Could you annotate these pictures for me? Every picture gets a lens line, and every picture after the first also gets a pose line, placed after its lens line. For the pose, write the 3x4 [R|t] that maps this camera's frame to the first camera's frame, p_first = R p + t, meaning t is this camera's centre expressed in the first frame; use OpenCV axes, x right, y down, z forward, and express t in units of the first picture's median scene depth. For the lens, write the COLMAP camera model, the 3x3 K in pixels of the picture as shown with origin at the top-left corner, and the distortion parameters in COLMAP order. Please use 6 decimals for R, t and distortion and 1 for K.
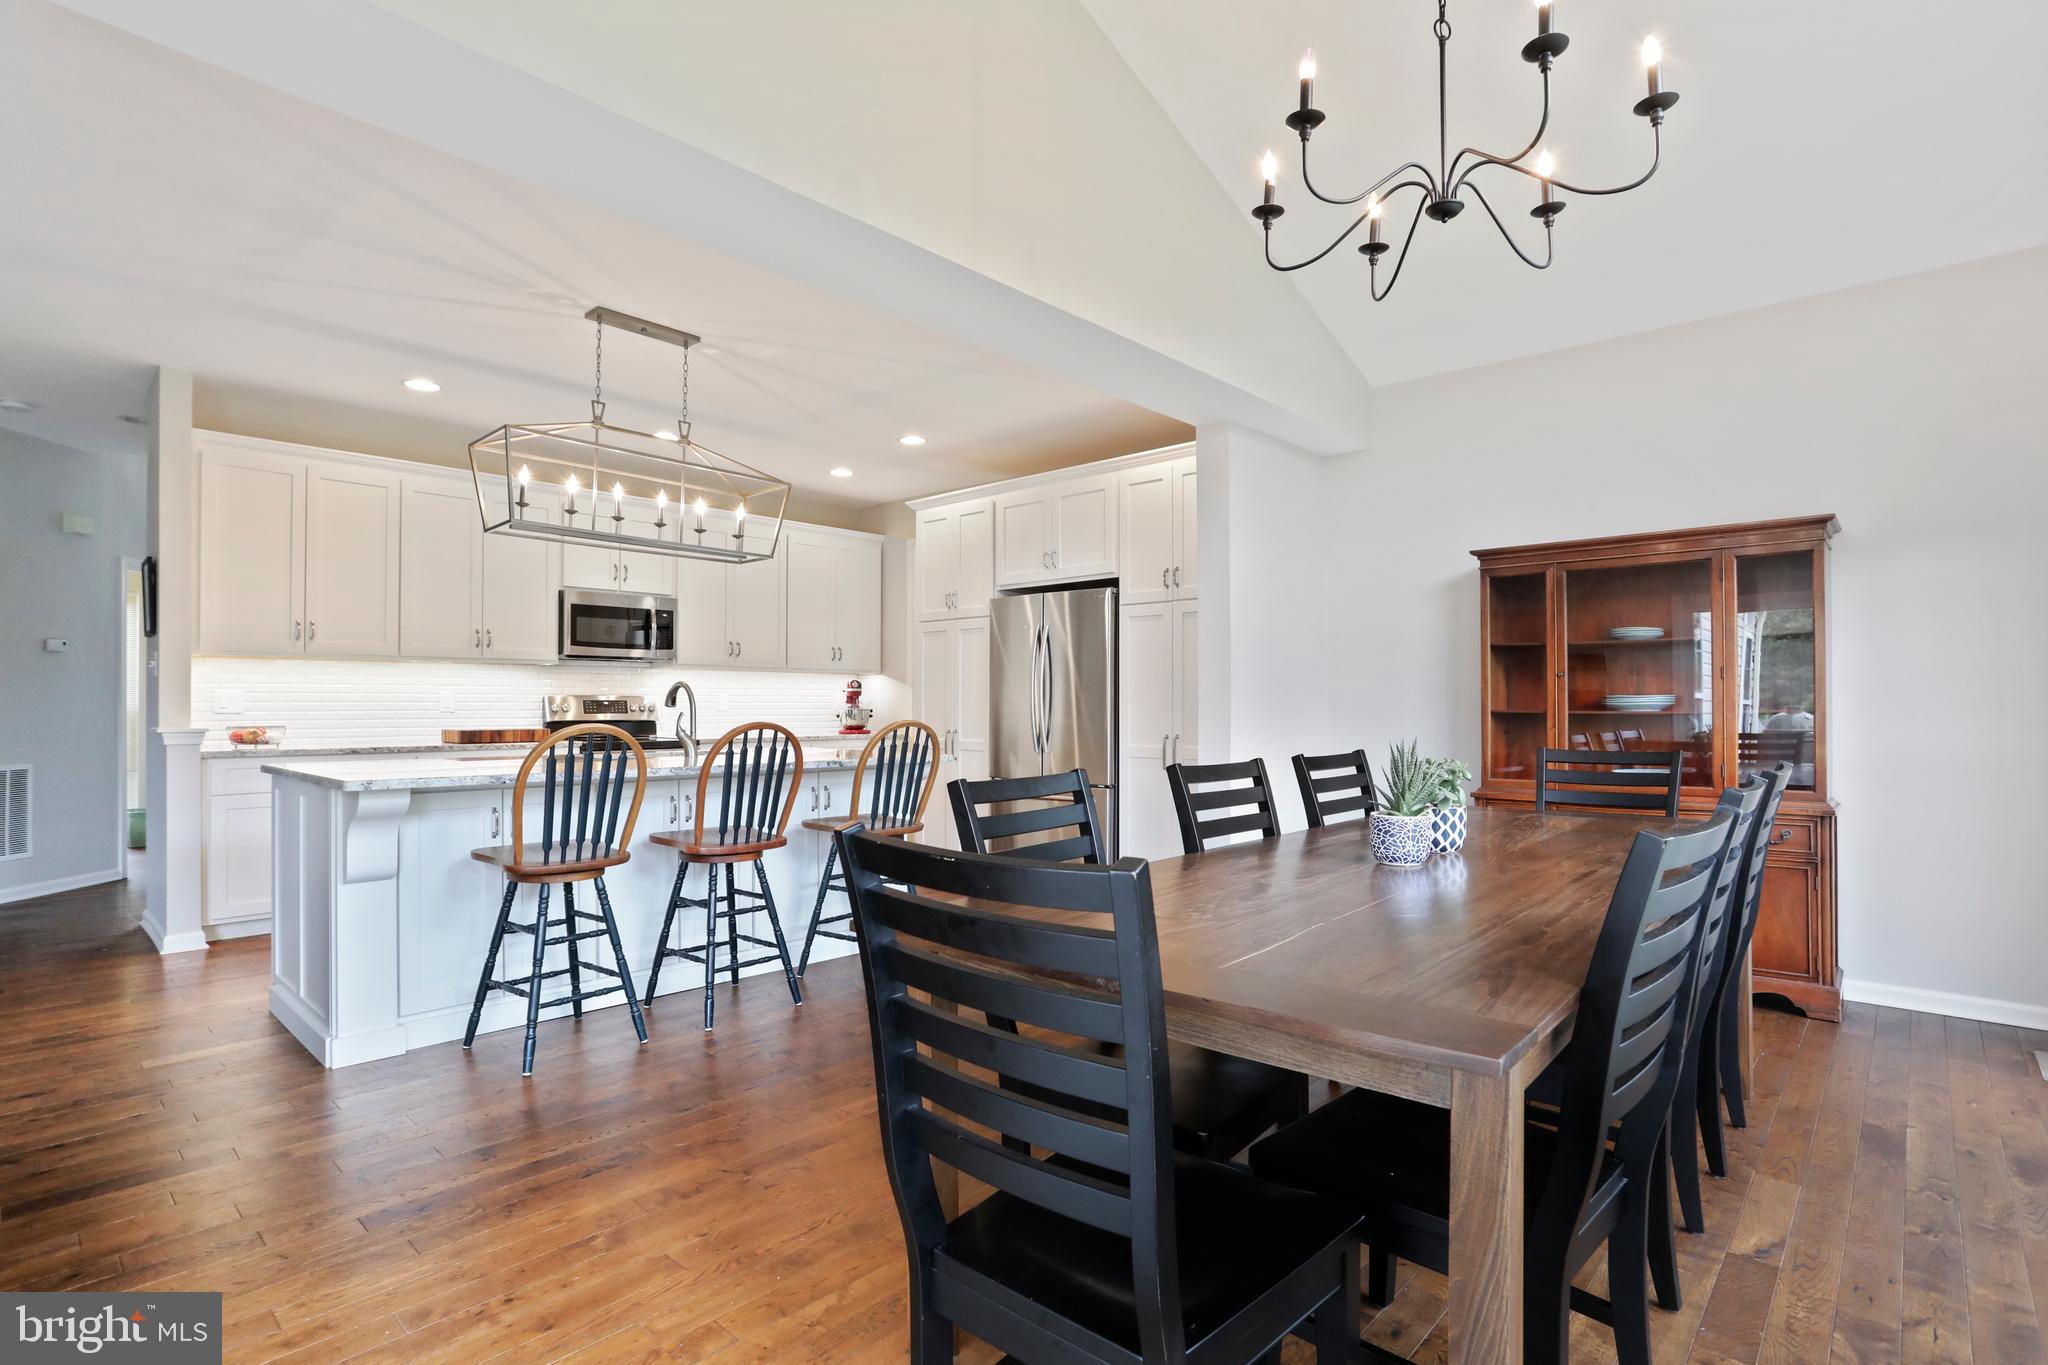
lens RADIAL K [[1002.2, 0, 1026.3], [0, 1002.2, 687.1], [0, 0, 1]] dist [-0.072001, 0.044462]
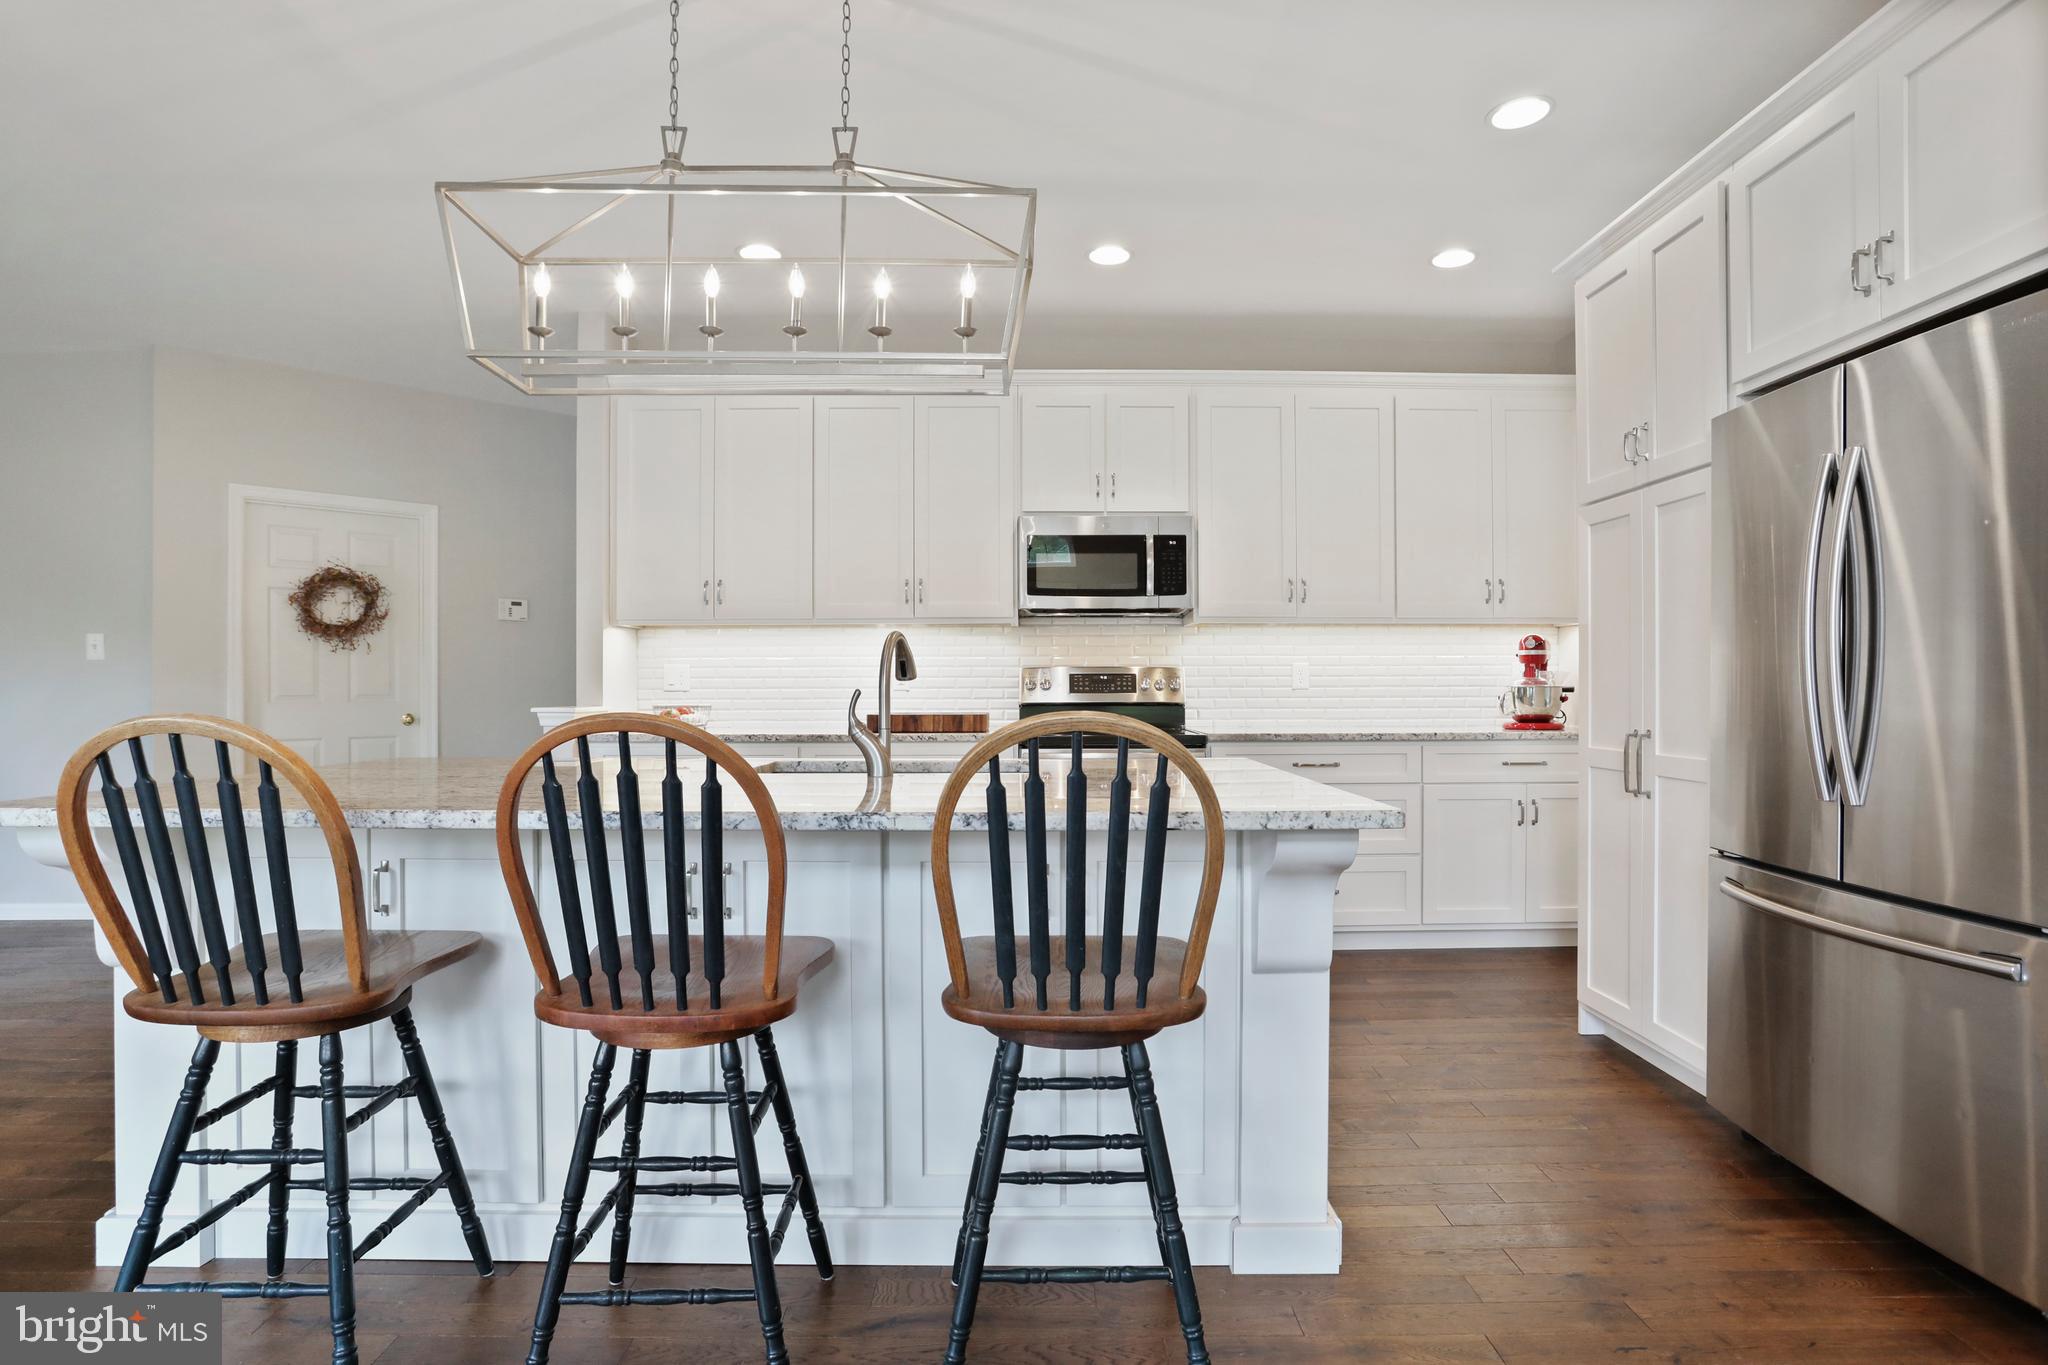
lens RADIAL K [[1039.5, 0, 1024.0], [0, 1039.5, 682.5], [0, 0, 1]] dist [-0.056312, 0.029011]
pose [[0.675023, -0.003752, -0.737787, 0.080988], [0.013954, 0.999873, 0.007681, 0.014256], [0.737665, -0.015480, 0.674990, 0.499349]]
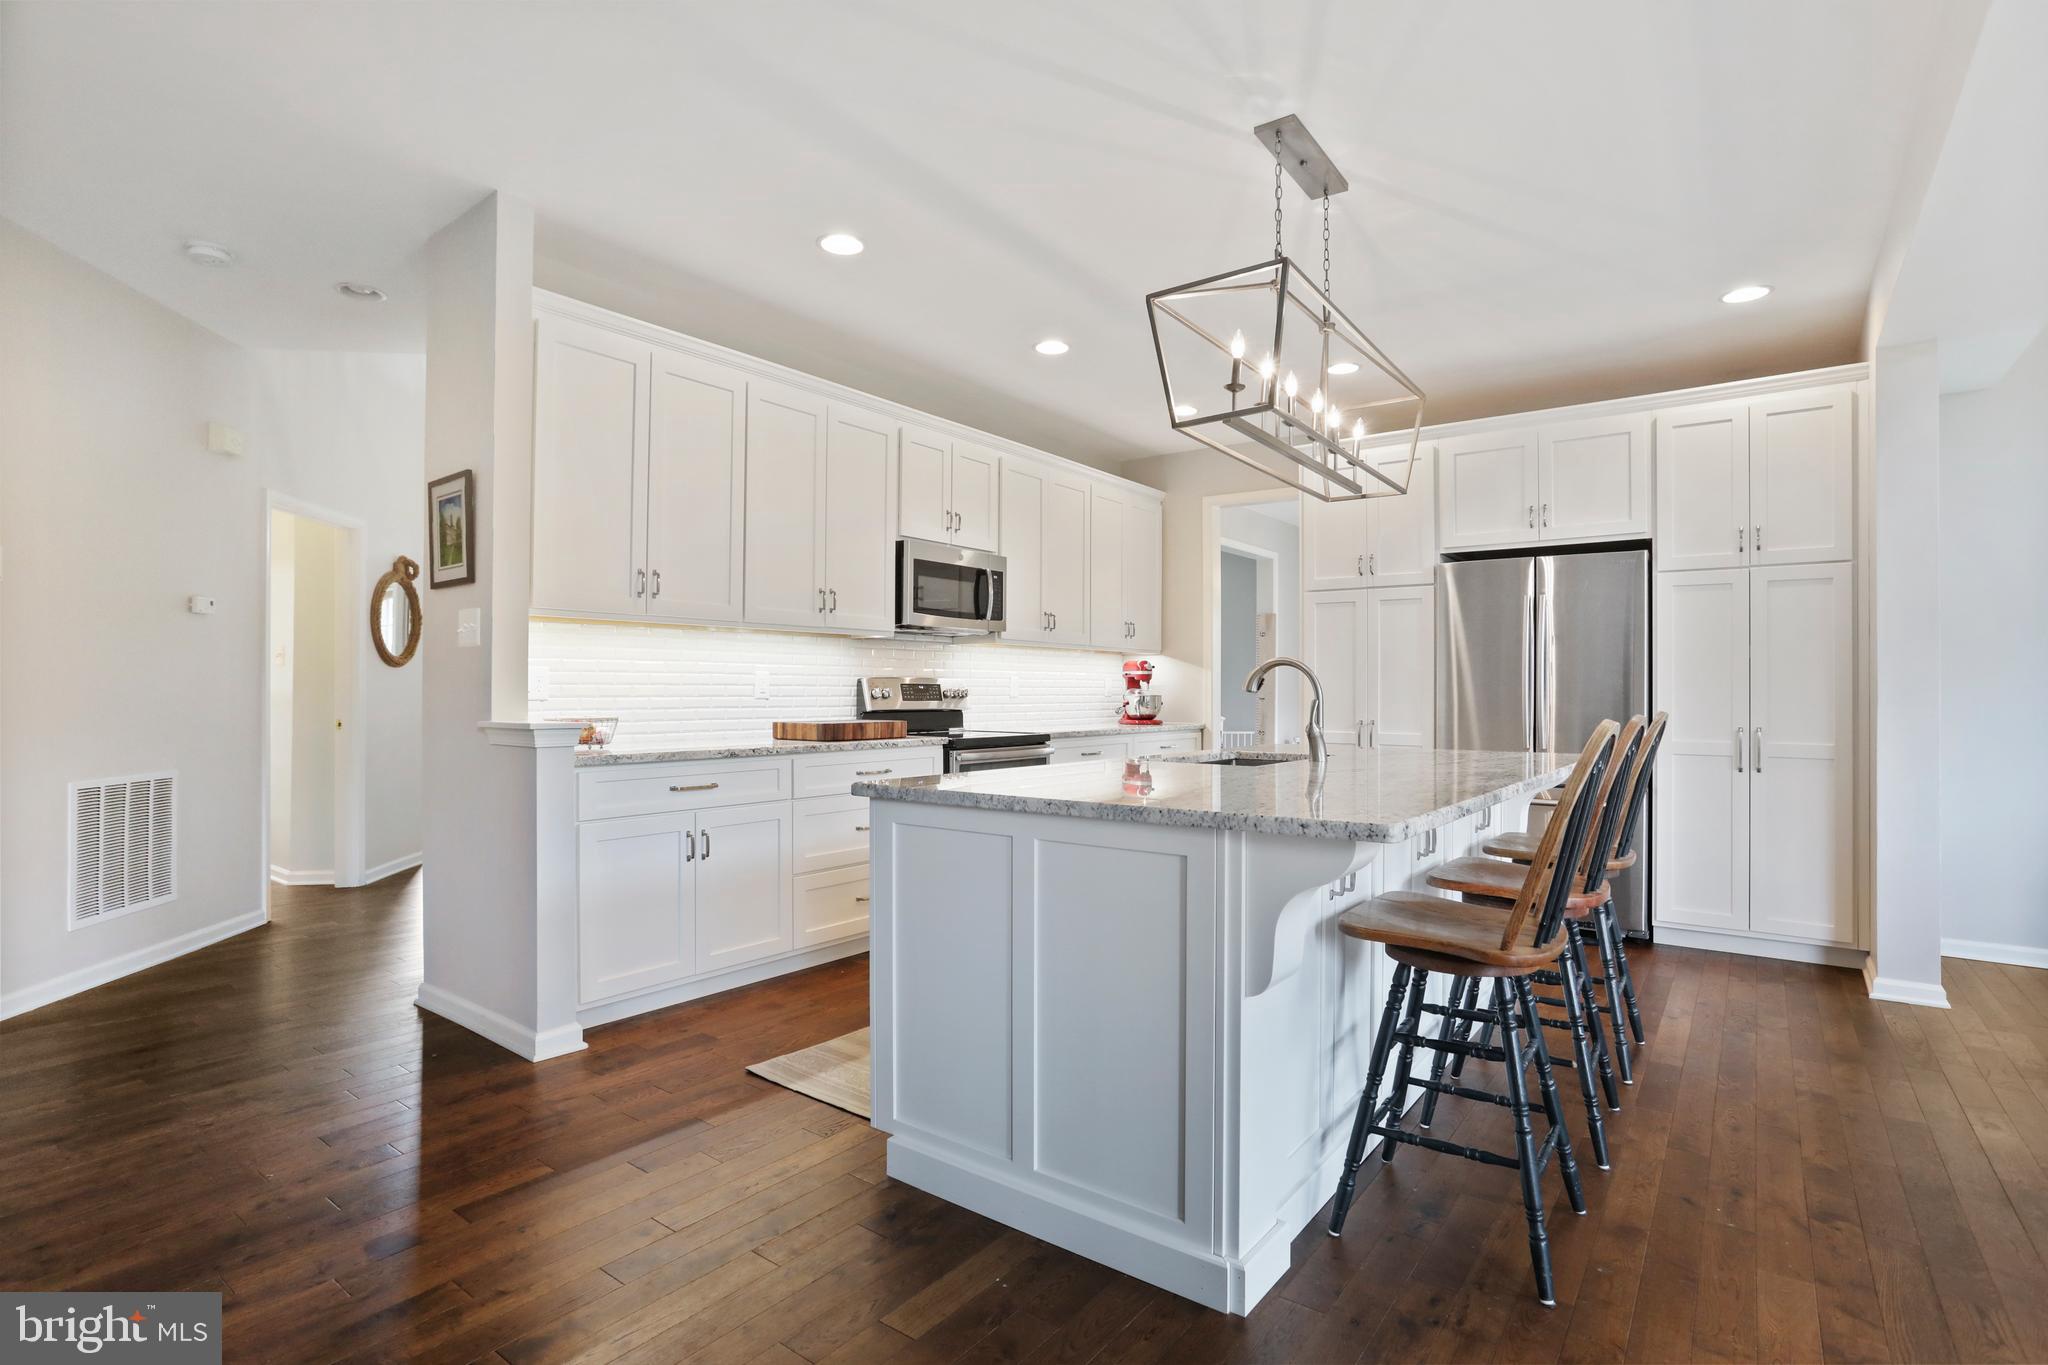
lens RADIAL K [[1002.2, 0, 1026.3], [0, 1002.2, 687.1], [0, 0, 1]] dist [-0.072001, 0.044462]
pose [[0.995227, 0.004180, 0.097496, -0.449407], [-0.005489, 0.999898, 0.013166, 0.005332], [-0.097431, -0.013638, 0.995149, 0.212257]]
